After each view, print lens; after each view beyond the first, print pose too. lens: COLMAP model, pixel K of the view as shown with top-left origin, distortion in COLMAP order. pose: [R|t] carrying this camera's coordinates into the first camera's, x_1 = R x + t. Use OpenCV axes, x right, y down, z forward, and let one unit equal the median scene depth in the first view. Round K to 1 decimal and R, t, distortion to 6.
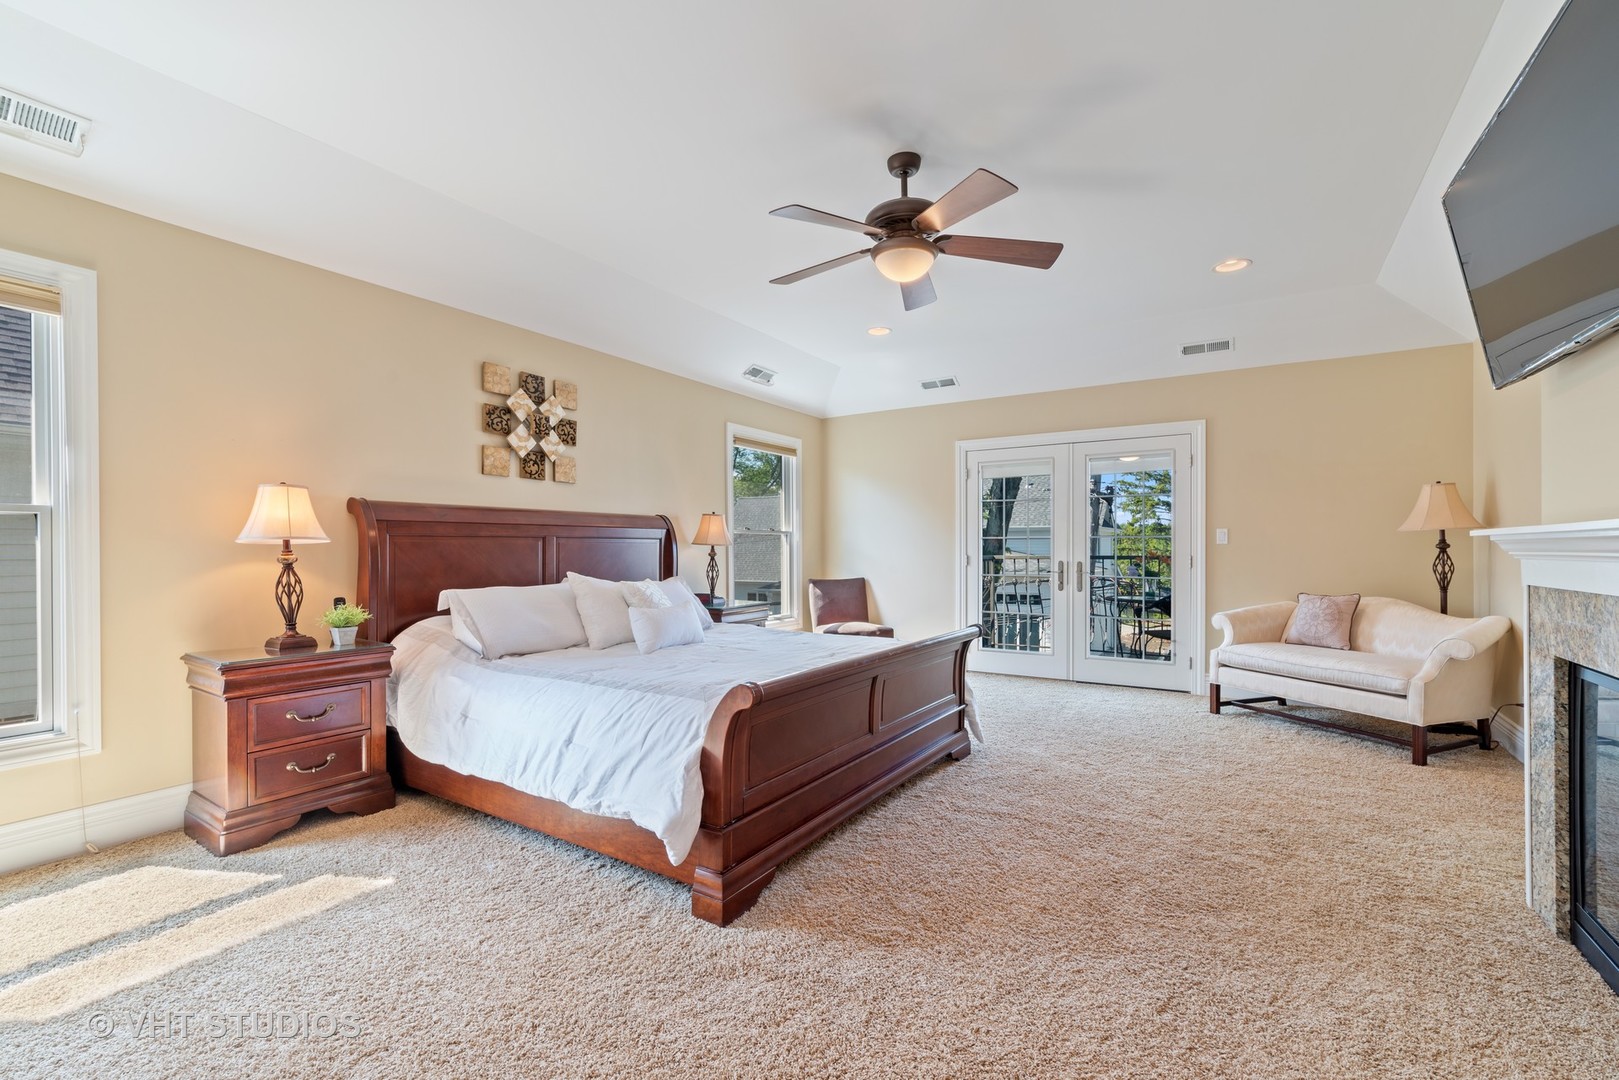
lens RADIAL K [[704.1, 0, 808.7], [0, 704.1, 549.0], [0, 0, 1]] dist [0.003024, 0.000250]
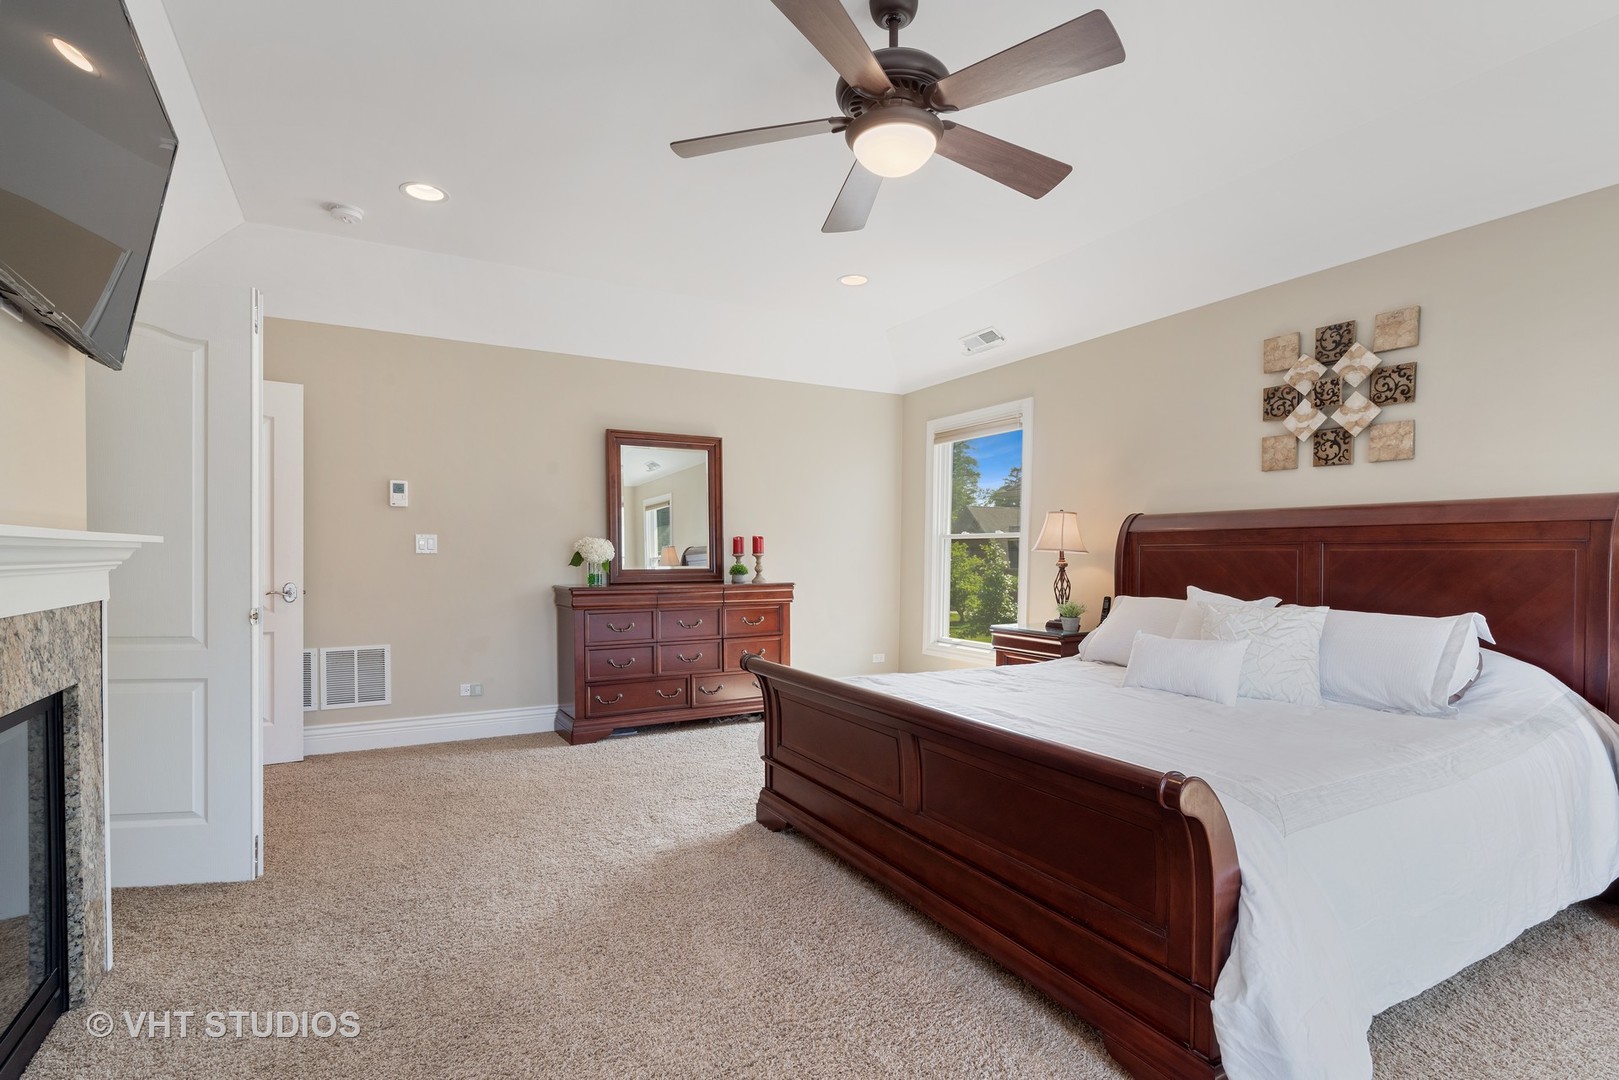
lens RADIAL K [[789.2, 0, 808.9], [0, 789.2, 550.2], [0, 0, 1]] dist [0.002365, 0.000291]
pose [[-0.463885, 0.001462, -0.885894, 0.621387], [0.003387, 0.999994, -0.000123, -0.011059], [0.885889, -0.003058, -0.463888, 0.911908]]
